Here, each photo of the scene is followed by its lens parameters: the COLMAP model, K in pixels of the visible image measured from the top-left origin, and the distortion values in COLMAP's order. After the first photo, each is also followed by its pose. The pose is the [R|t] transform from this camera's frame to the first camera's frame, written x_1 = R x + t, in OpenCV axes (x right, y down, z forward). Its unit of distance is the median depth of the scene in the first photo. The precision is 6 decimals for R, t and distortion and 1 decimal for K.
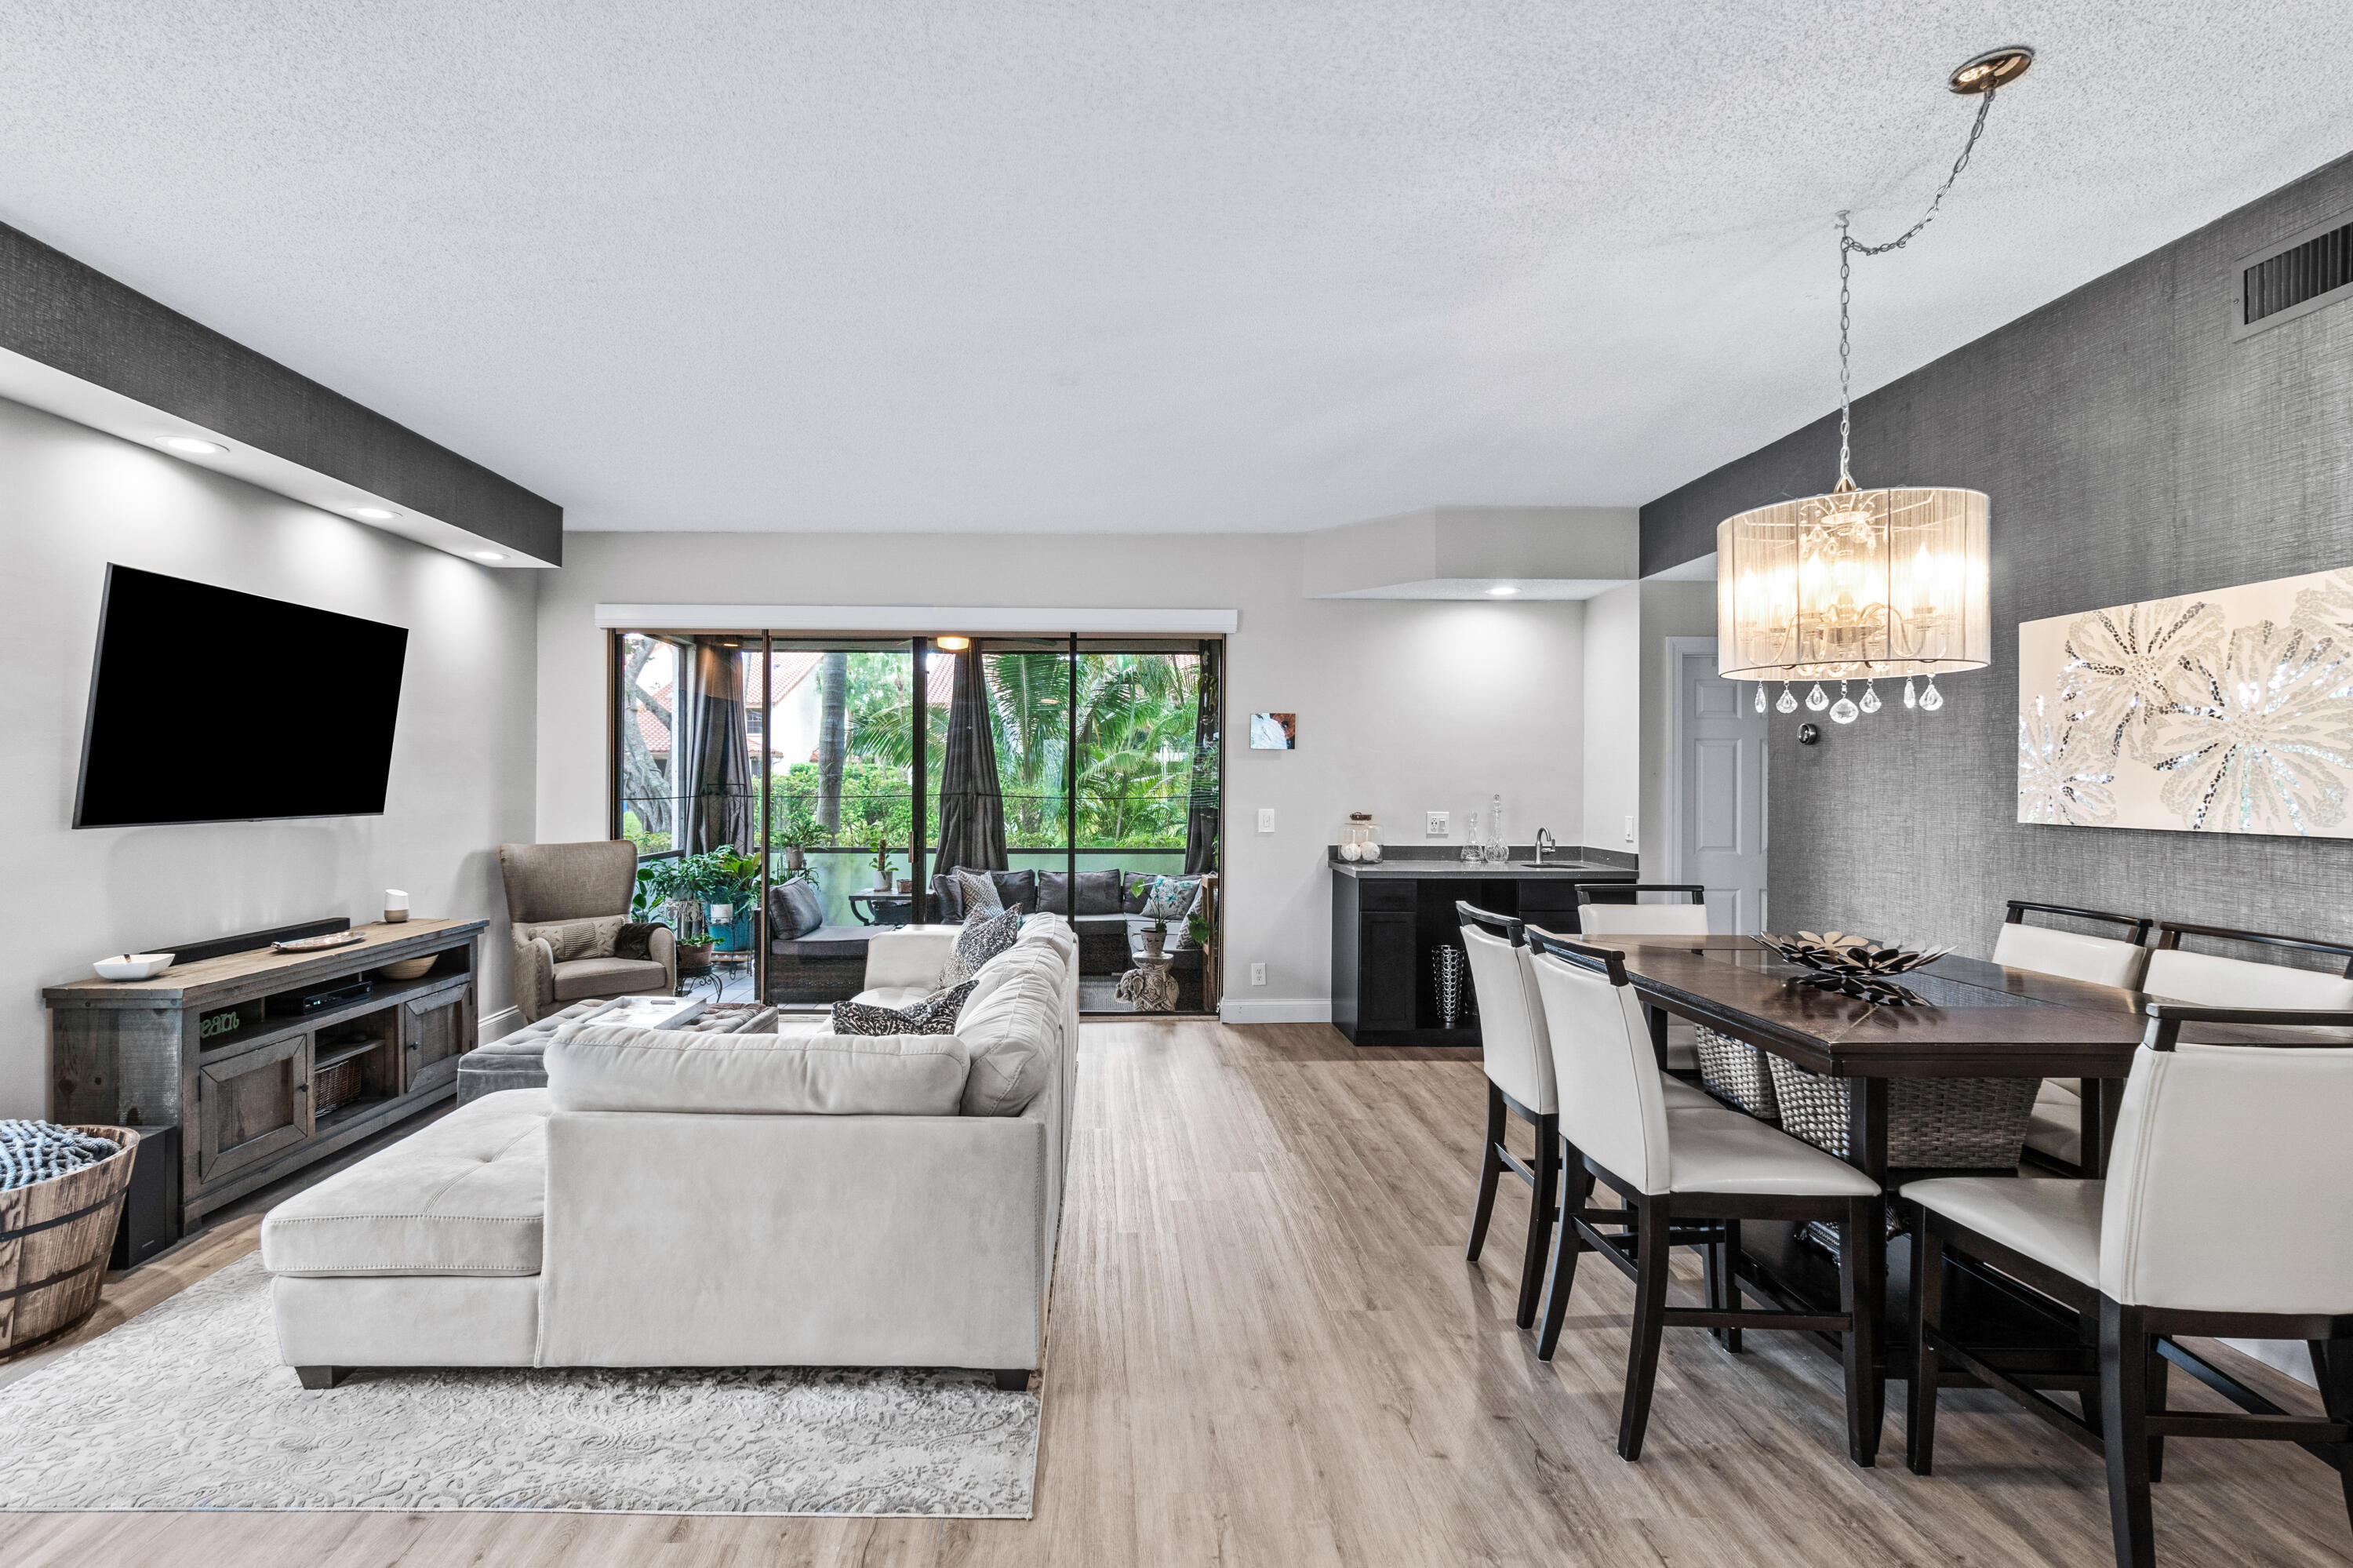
lens RADIAL K [[1089.9, 0, 1125.8], [0, 1089.9, 773.8], [0, 0, 1]] dist [-0.002083, -0.000575]
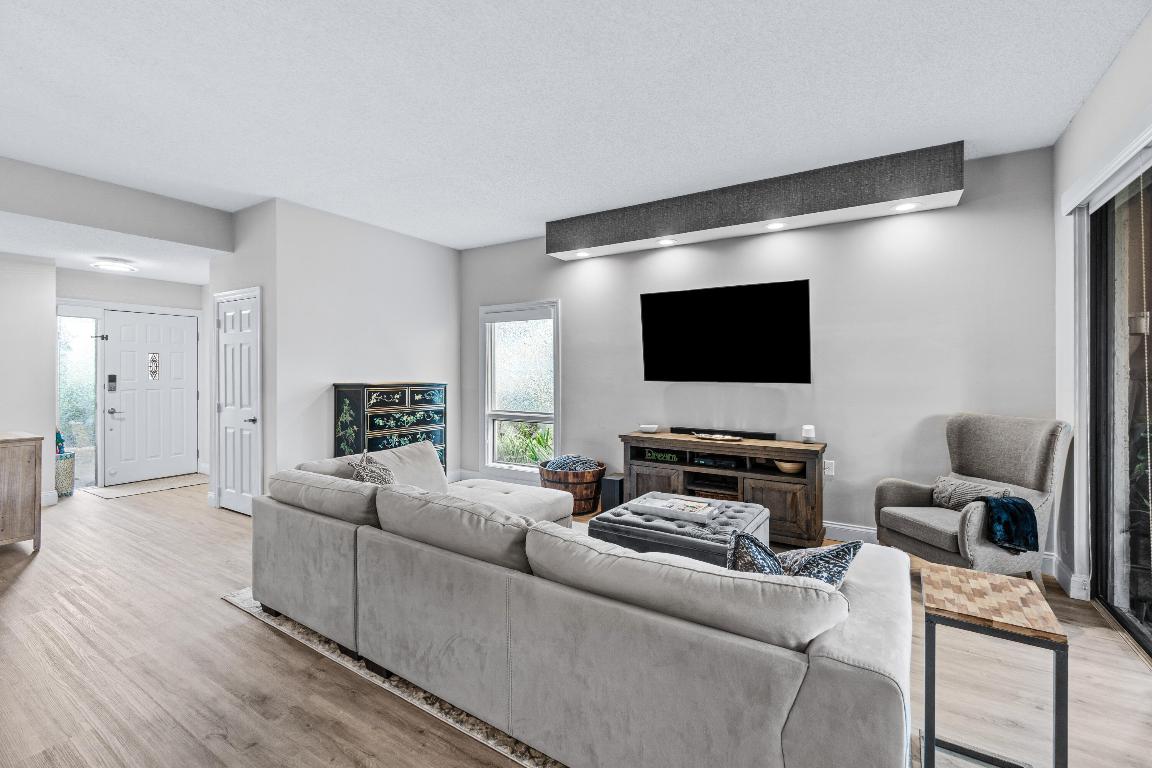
lens RADIAL K [[498.7, 0, 577.6], [0, 498.7, 372.8], [0, 0, 1]] dist [-0.003974, 0.000746]
pose [[-0.560259, -0.008535, -0.828273, 0.229863], [-0.000962, 0.999953, -0.009653, 0.028741], [0.828317, -0.004612, -0.560241, 1.168105]]
